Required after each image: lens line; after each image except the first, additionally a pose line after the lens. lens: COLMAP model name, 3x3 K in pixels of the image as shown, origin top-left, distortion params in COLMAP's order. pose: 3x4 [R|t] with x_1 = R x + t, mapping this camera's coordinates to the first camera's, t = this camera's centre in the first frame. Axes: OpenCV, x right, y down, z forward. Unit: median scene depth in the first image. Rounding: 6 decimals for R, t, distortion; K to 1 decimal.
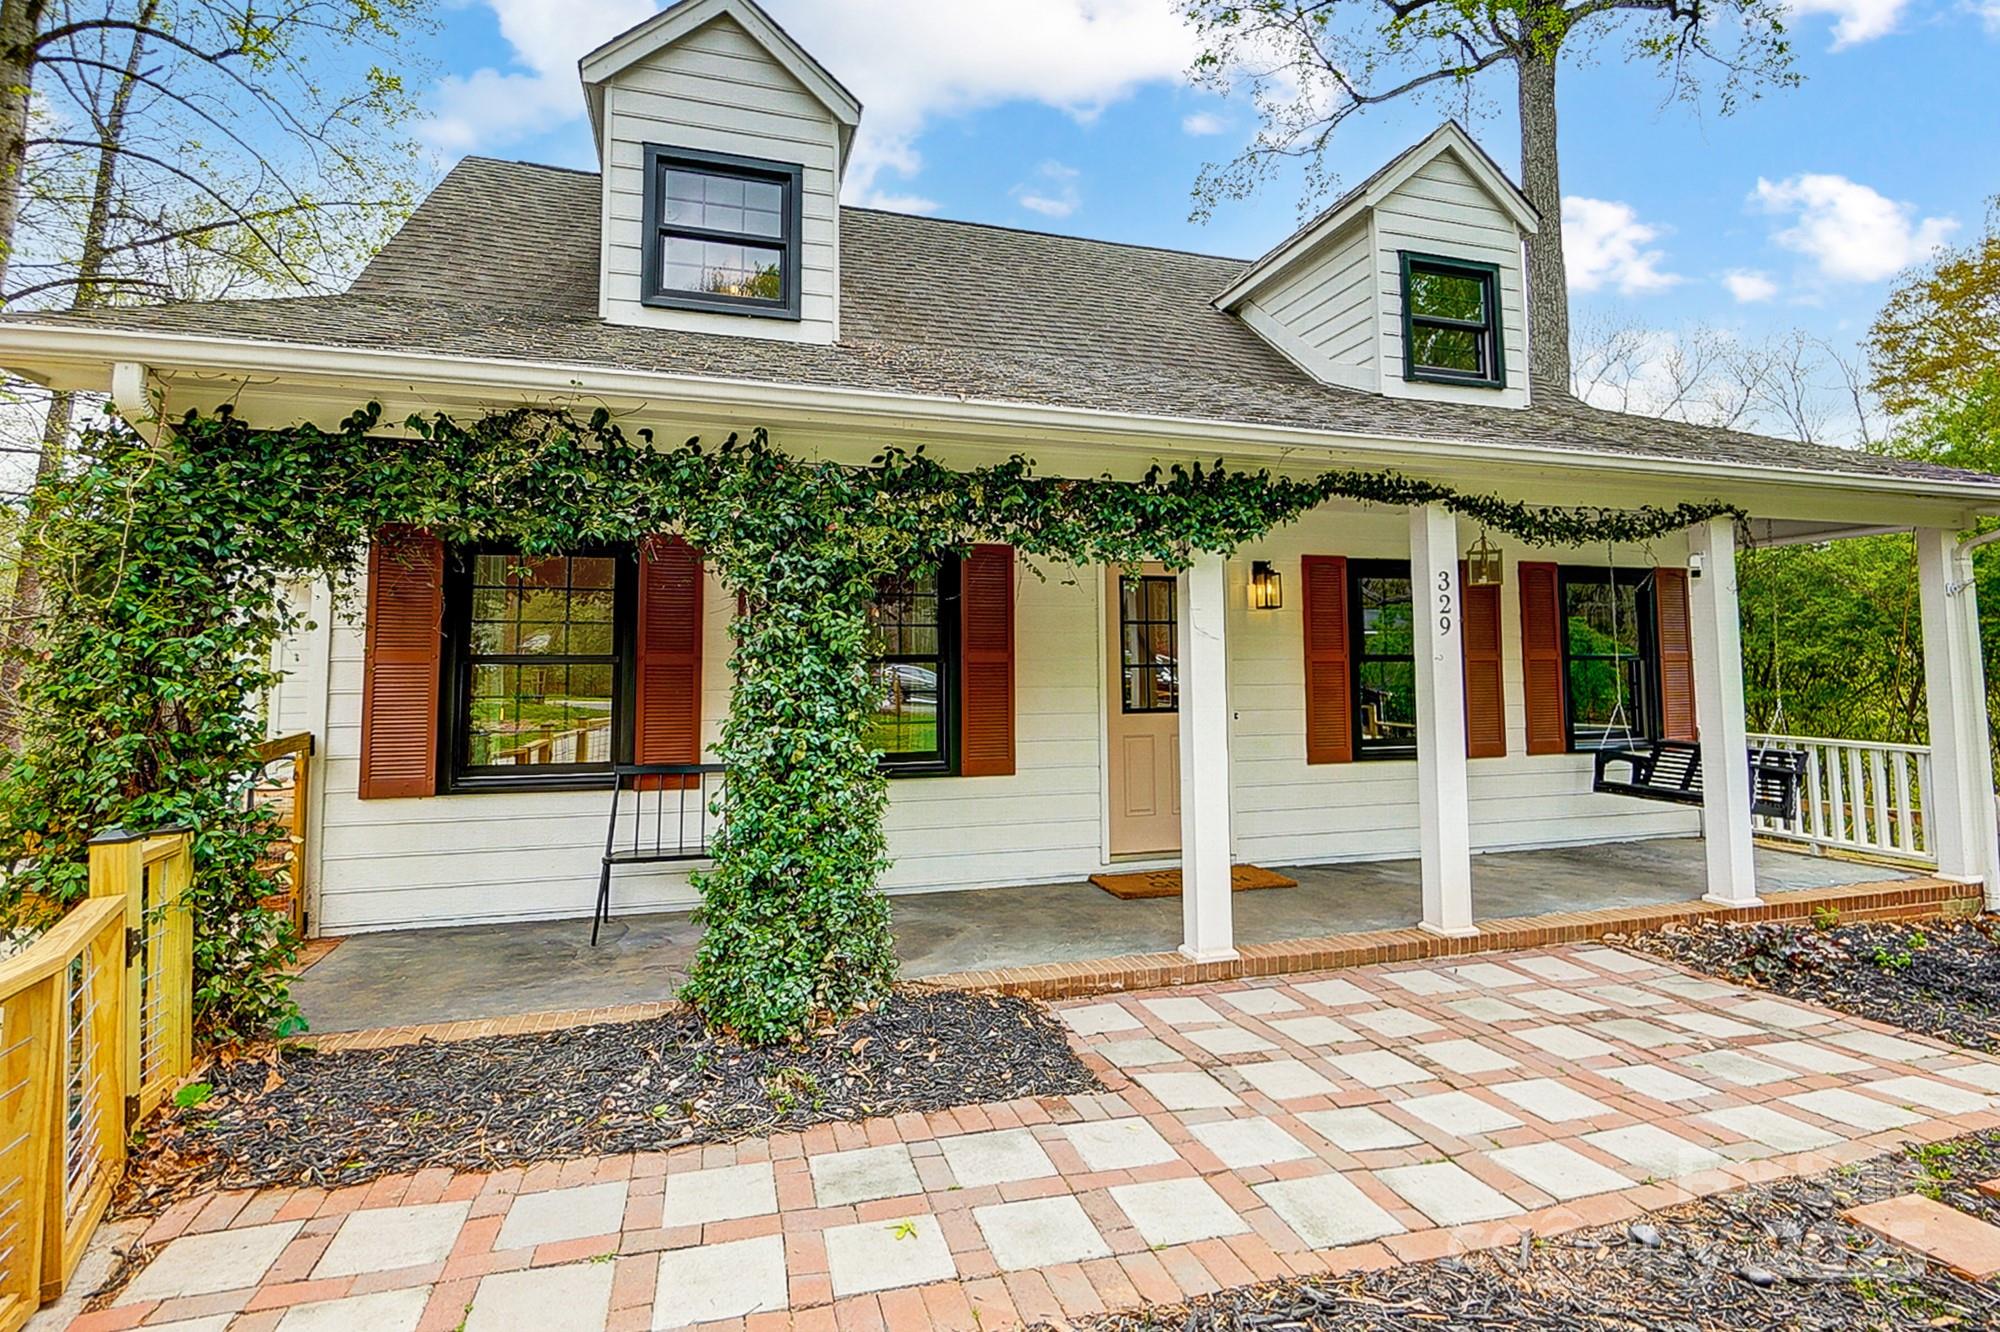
lens RADIAL K [[948.0, 0, 997.2], [0, 948.0, 596.1], [0, 0, 1]] dist [0.001449, 0.000372]
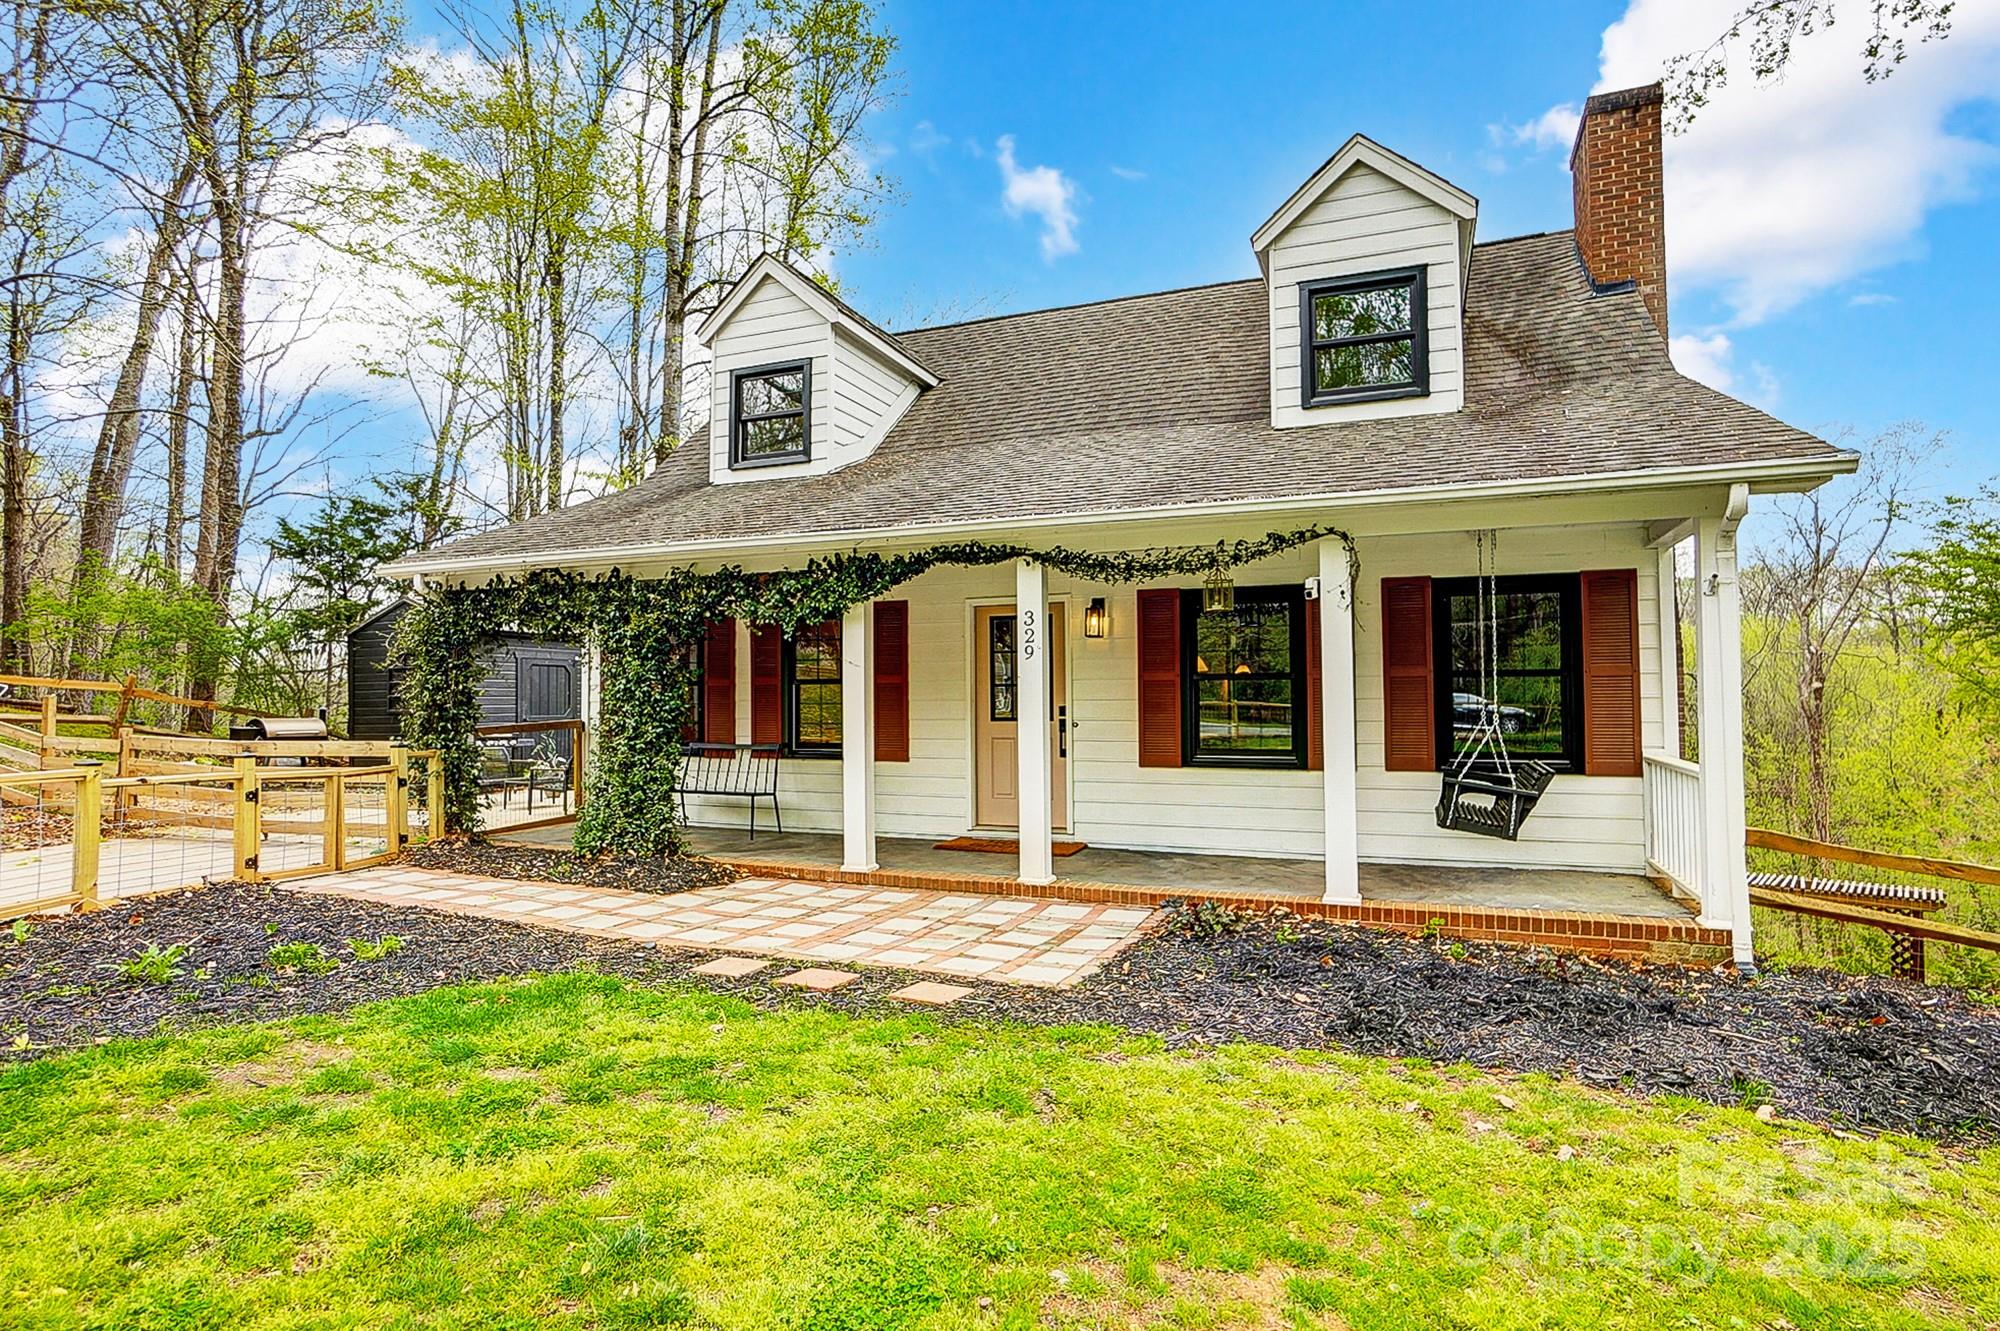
lens RADIAL K [[997.1, 0, 1026.8], [0, 997.1, 659.4], [0, 0, 1]] dist [-0.000429, -0.000020]
pose [[0.792077, -0.024797, -0.609917, 1.067483], [0.050016, 0.998451, 0.024360, 0.005456], [0.608369, -0.049800, 0.792091, -0.078747]]
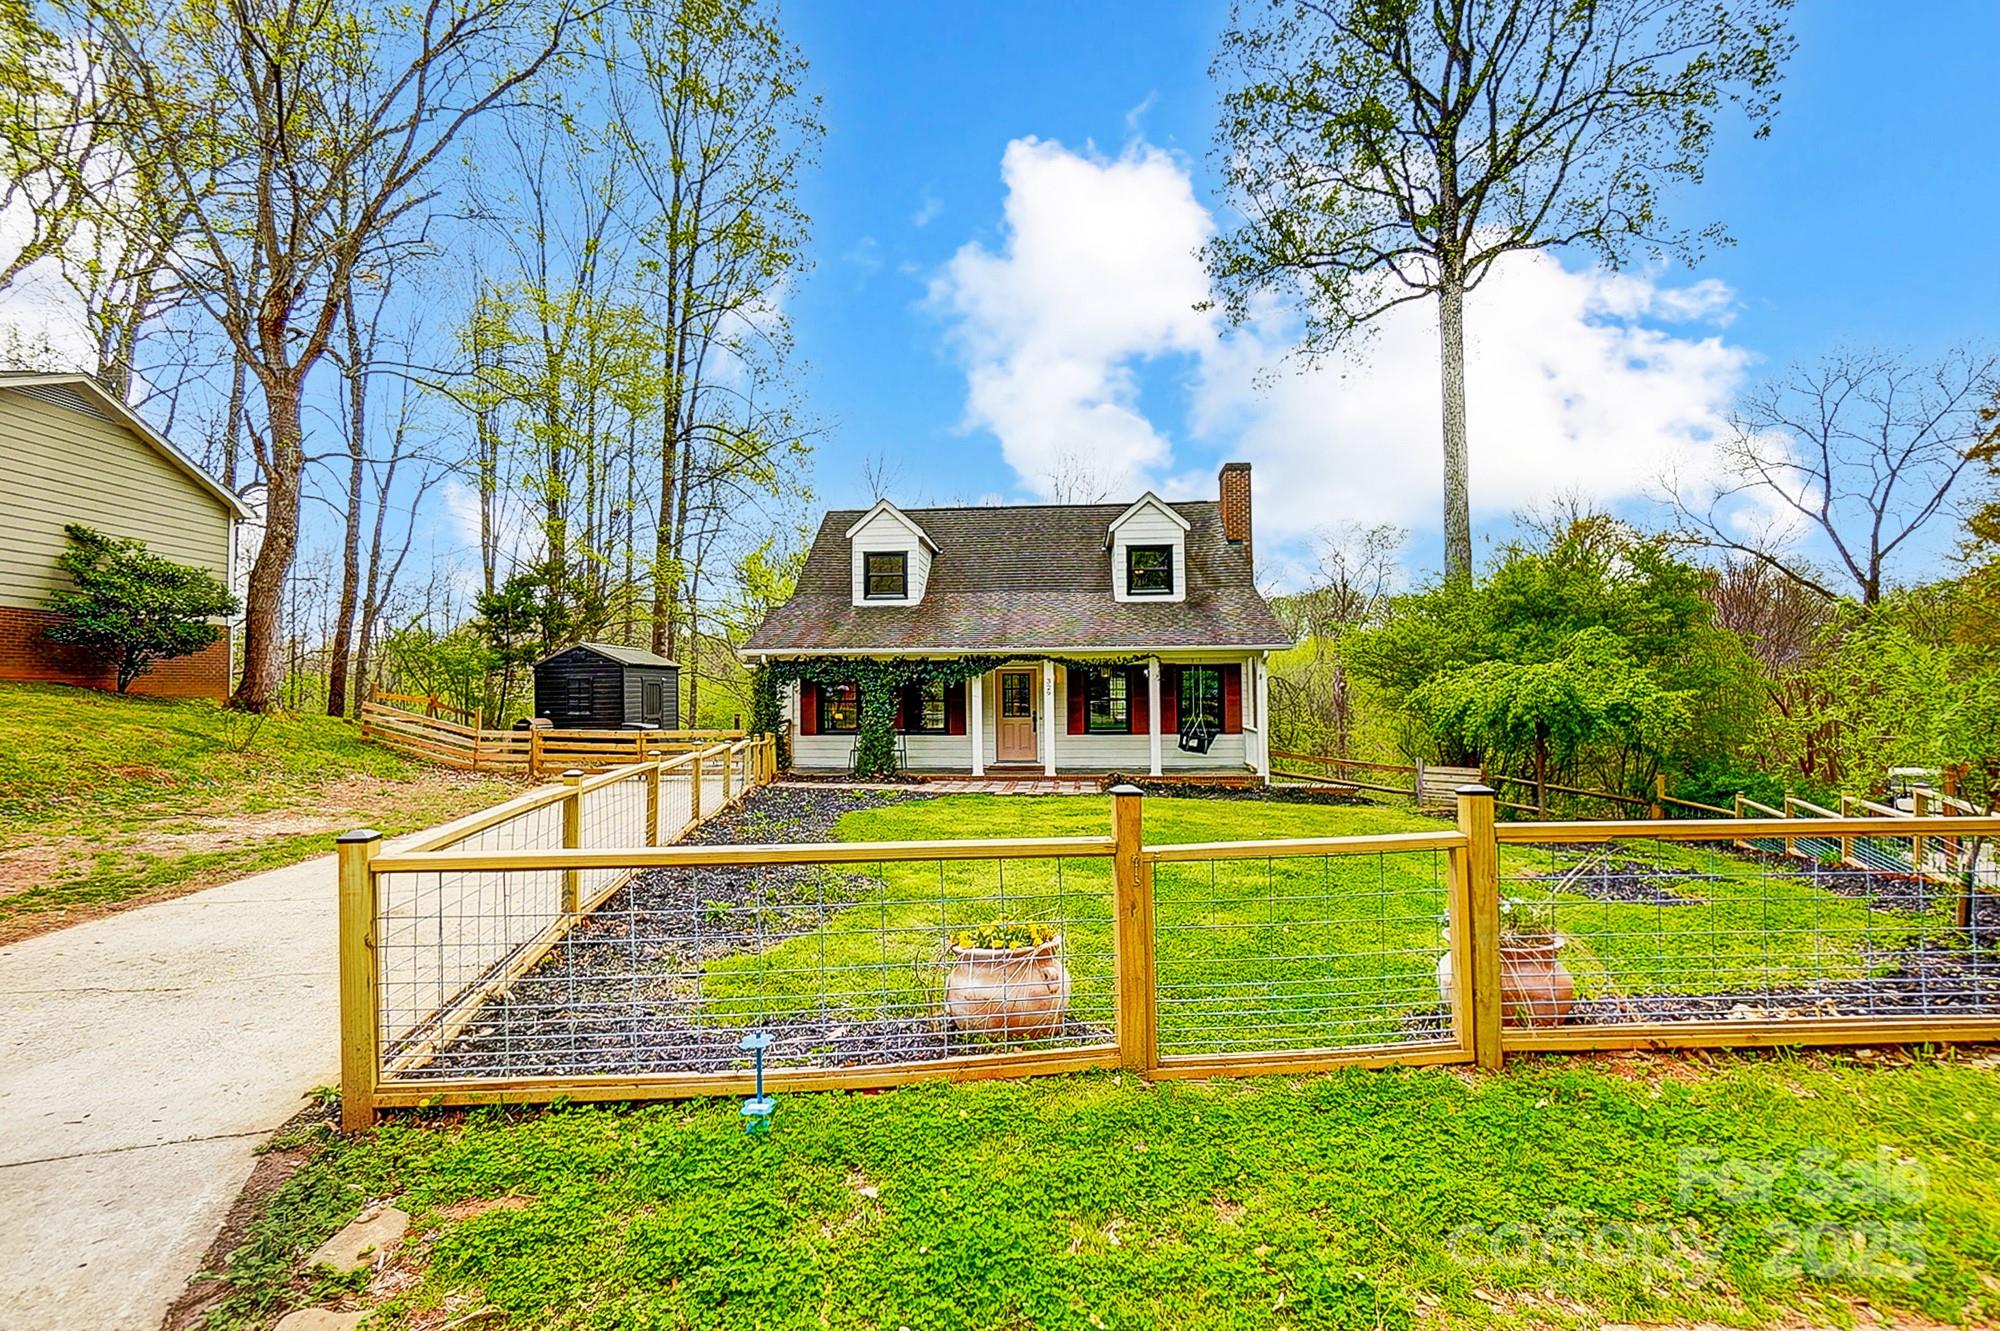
lens RADIAL K [[874.7, 0, 995.3], [0, 874.7, 651.7], [0, 0, 1]] dist [0.021876, 0.000087]
pose [[0.928072, -0.016507, -0.372034, 1.257086], [0.031542, 0.998911, 0.034365, -0.206438], [0.371061, -0.043628, 0.927583, -1.802909]]
